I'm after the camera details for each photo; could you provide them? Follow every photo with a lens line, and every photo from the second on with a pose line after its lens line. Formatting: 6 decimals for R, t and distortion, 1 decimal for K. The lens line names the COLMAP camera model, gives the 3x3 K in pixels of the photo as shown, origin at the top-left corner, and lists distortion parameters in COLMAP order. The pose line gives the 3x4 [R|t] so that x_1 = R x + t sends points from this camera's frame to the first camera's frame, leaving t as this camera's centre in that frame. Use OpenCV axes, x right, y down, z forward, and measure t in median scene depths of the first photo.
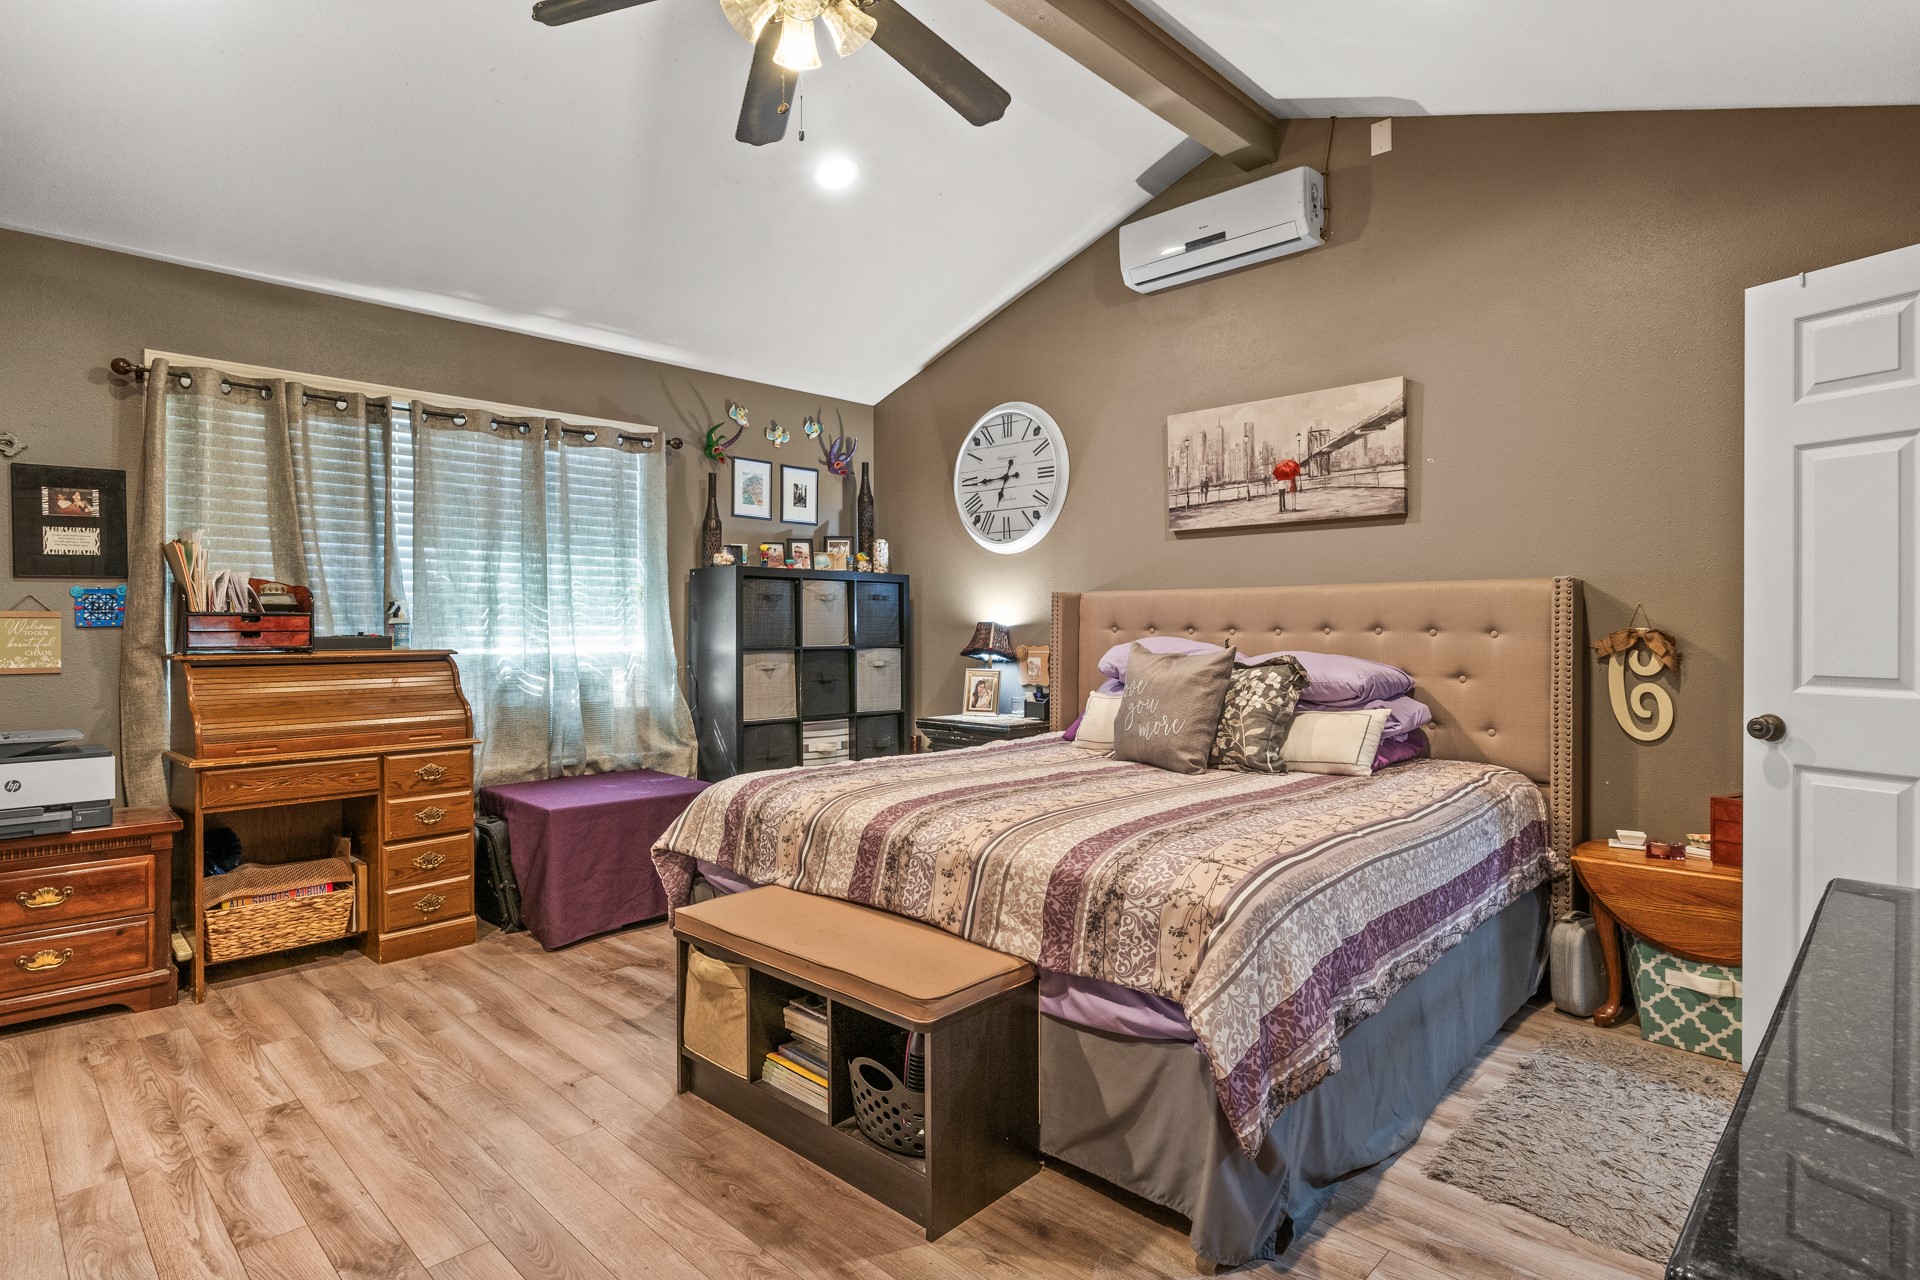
lens RADIAL K [[1008.0, 0, 963.4], [0, 1008.0, 635.2], [0, 0, 1]] dist [-0.013358, 0.001404]
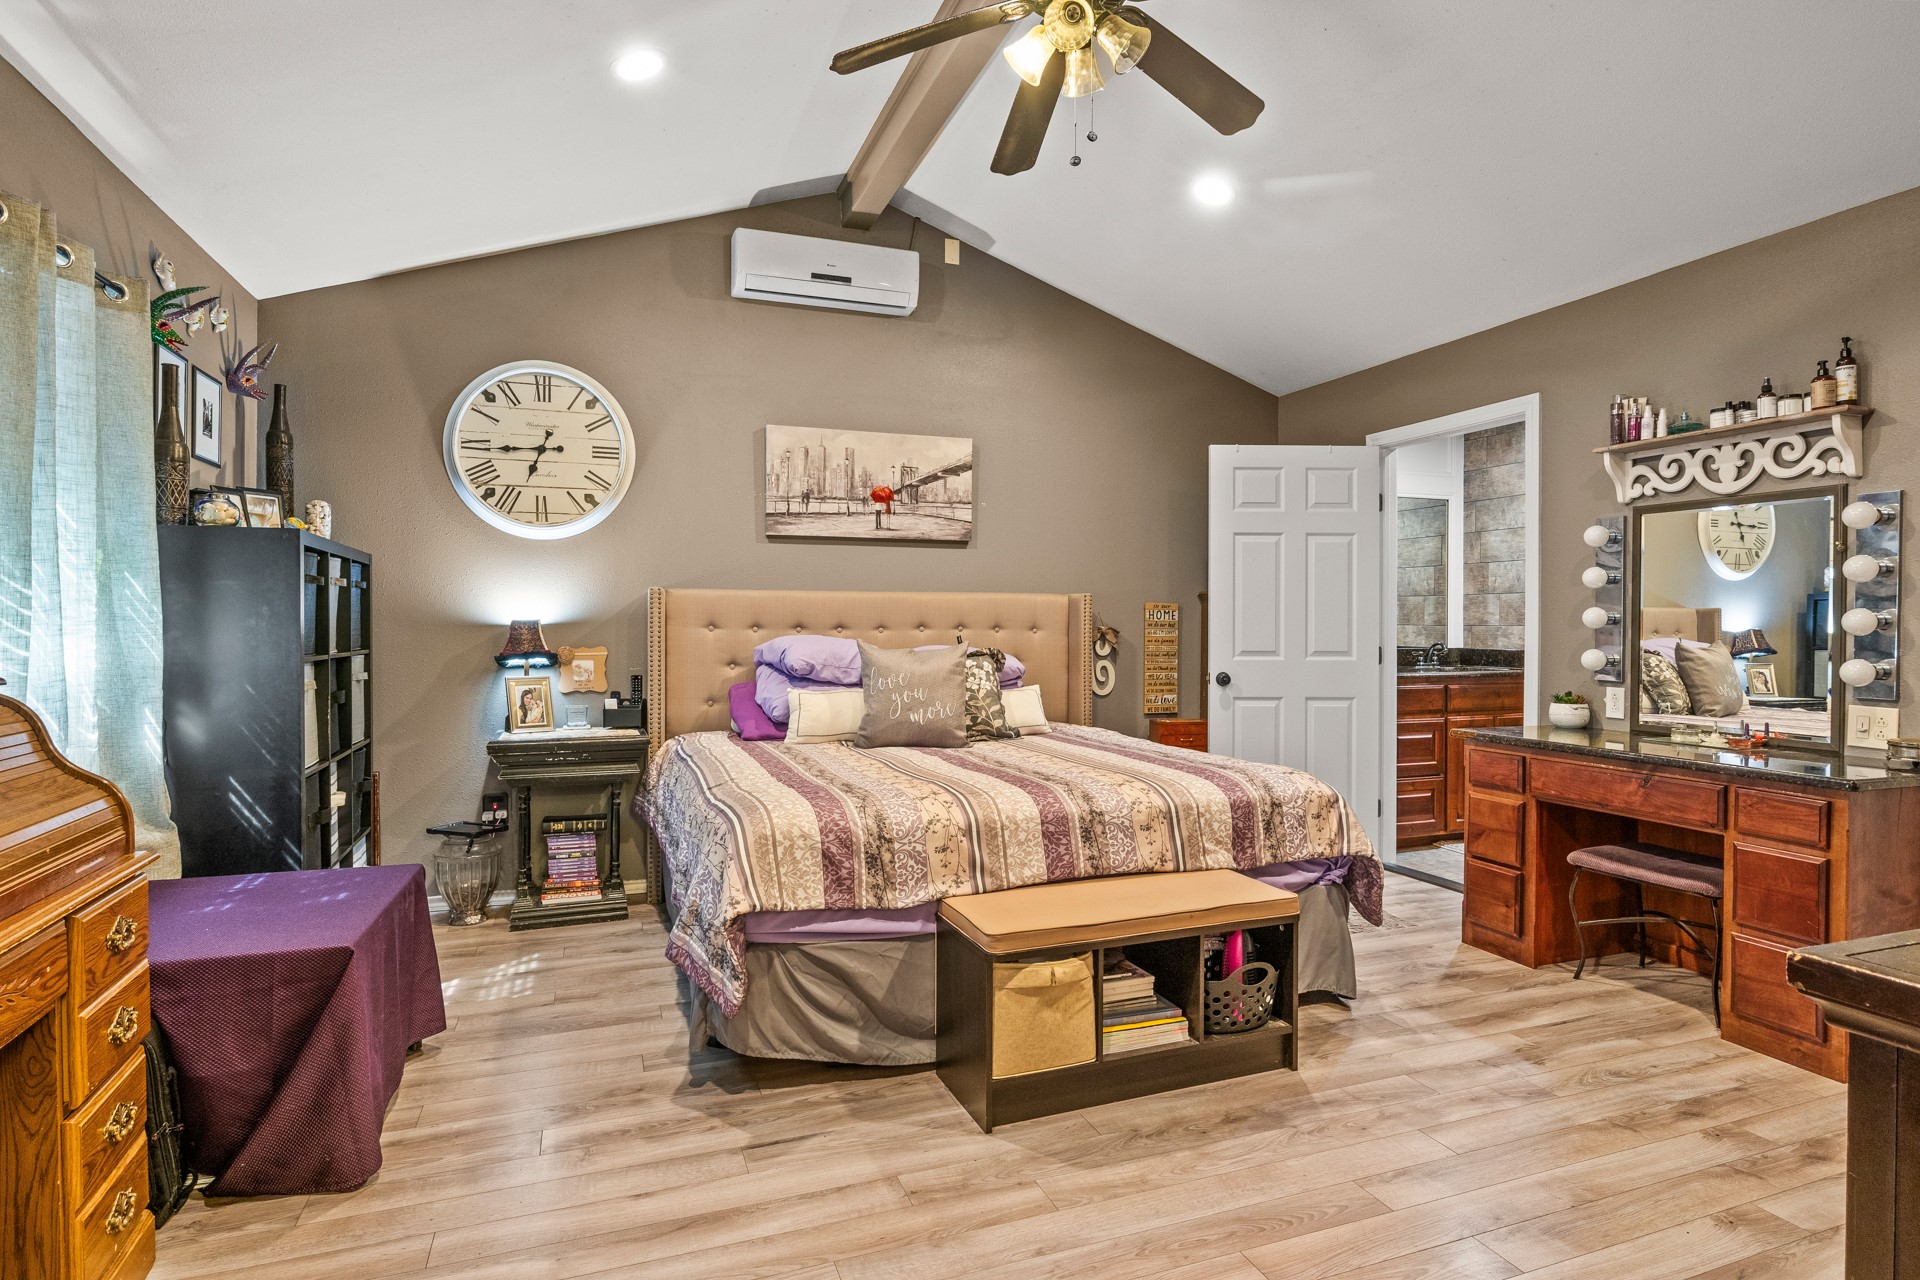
lens RADIAL K [[1008.0, 0, 960.9], [0, 1008.0, 639.4], [0, 0, 1]] dist [-0.013358, 0.001404]
pose [[0.421554, -0.012247, 0.906721, -0.746094], [0.006841, 0.999923, 0.010326, -0.003900], [-0.906777, 0.001849, 0.421606, 0.421450]]
